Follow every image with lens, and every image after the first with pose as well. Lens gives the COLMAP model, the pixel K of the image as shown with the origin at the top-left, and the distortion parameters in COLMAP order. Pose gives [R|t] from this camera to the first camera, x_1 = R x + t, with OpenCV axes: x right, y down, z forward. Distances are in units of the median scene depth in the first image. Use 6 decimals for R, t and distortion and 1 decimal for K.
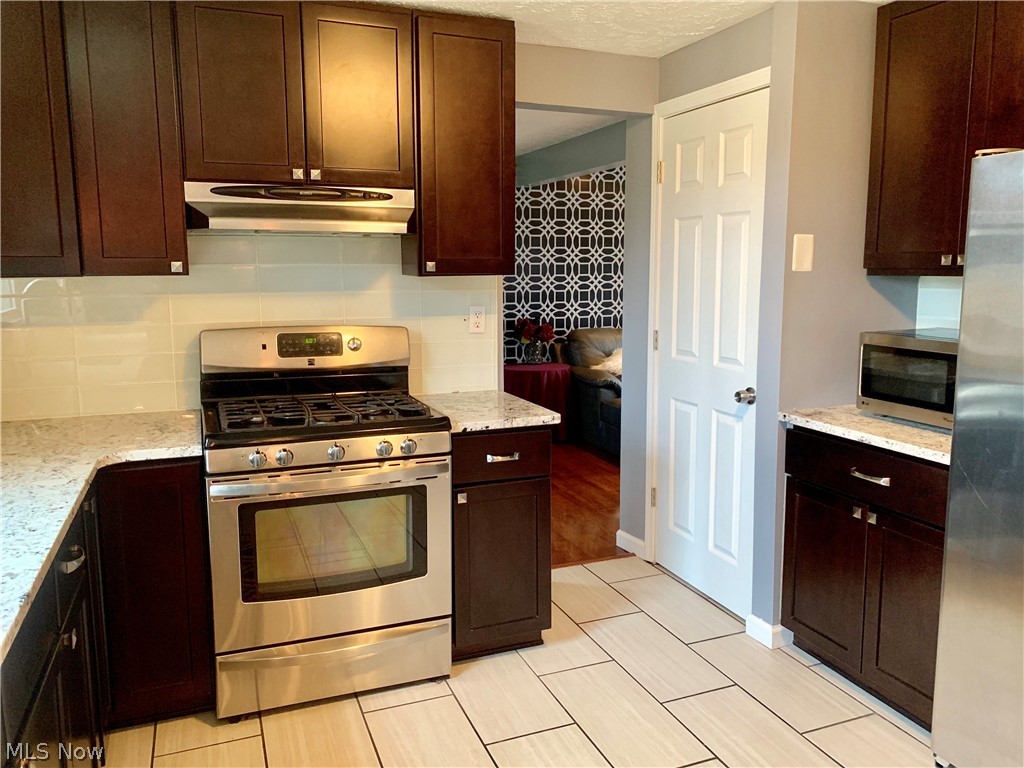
lens RADIAL K [[778.9, 0, 516.3], [0, 778.9, 380.5], [0, 0, 1]] dist [0.013440, -0.025746]
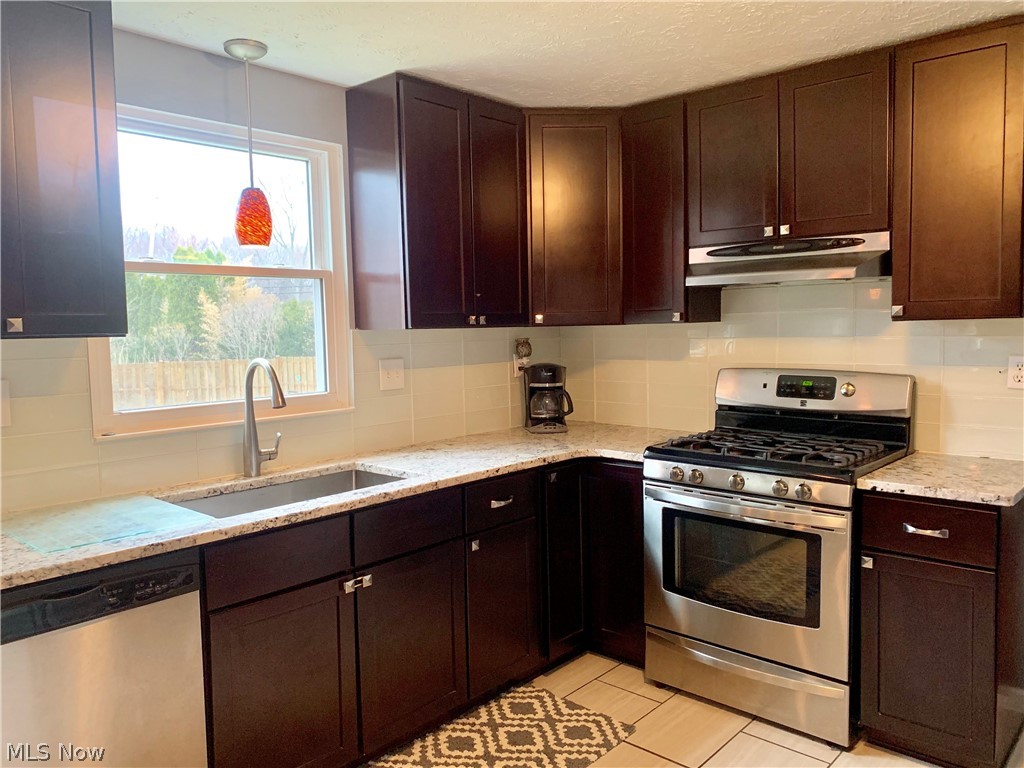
lens RADIAL K [[778.9, 0, 515.5], [0, 778.9, 383.7], [0, 0, 1]] dist [0.013440, -0.025746]
pose [[0.437005, 0.066075, -0.897029, 0.561722], [-0.110909, 0.993646, 0.019160, -0.029781], [0.892595, 0.091116, 0.441557, 0.201662]]
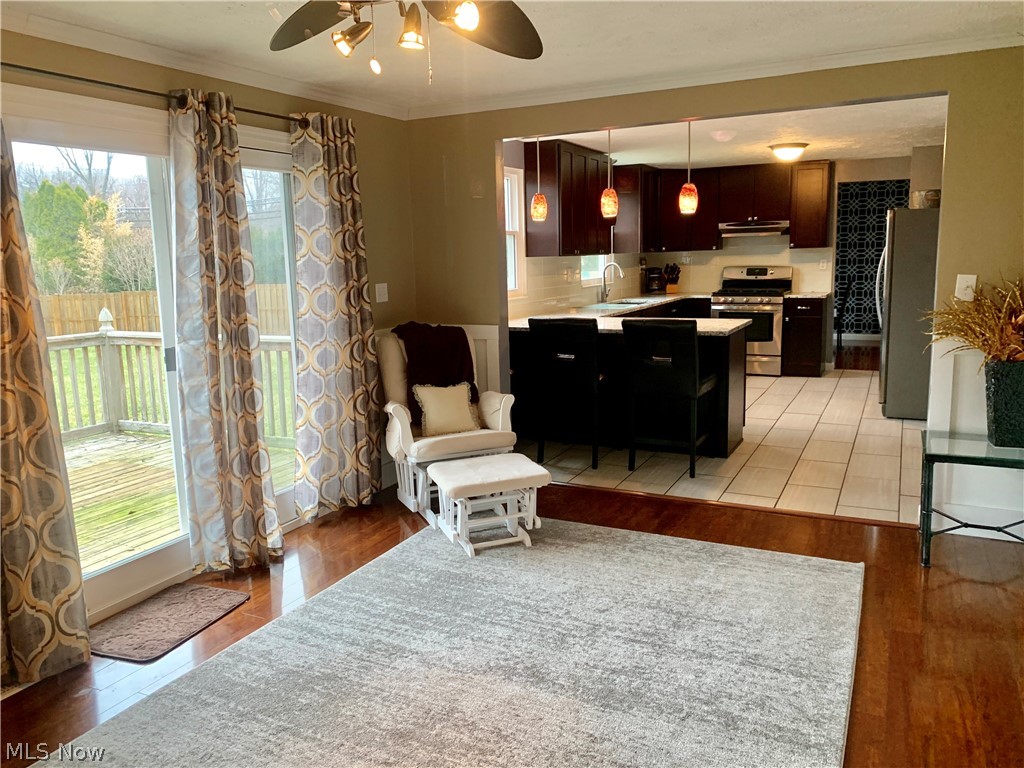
lens RADIAL K [[778.9, 0, 514.0], [0, 778.9, 384.3], [0, 0, 1]] dist [0.013440, -0.025746]
pose [[0.664965, 0.113628, -0.738180, 1.562423], [-0.084096, 0.993465, 0.077169, 0.261597], [0.742125, 0.010764, 0.670175, -1.945297]]
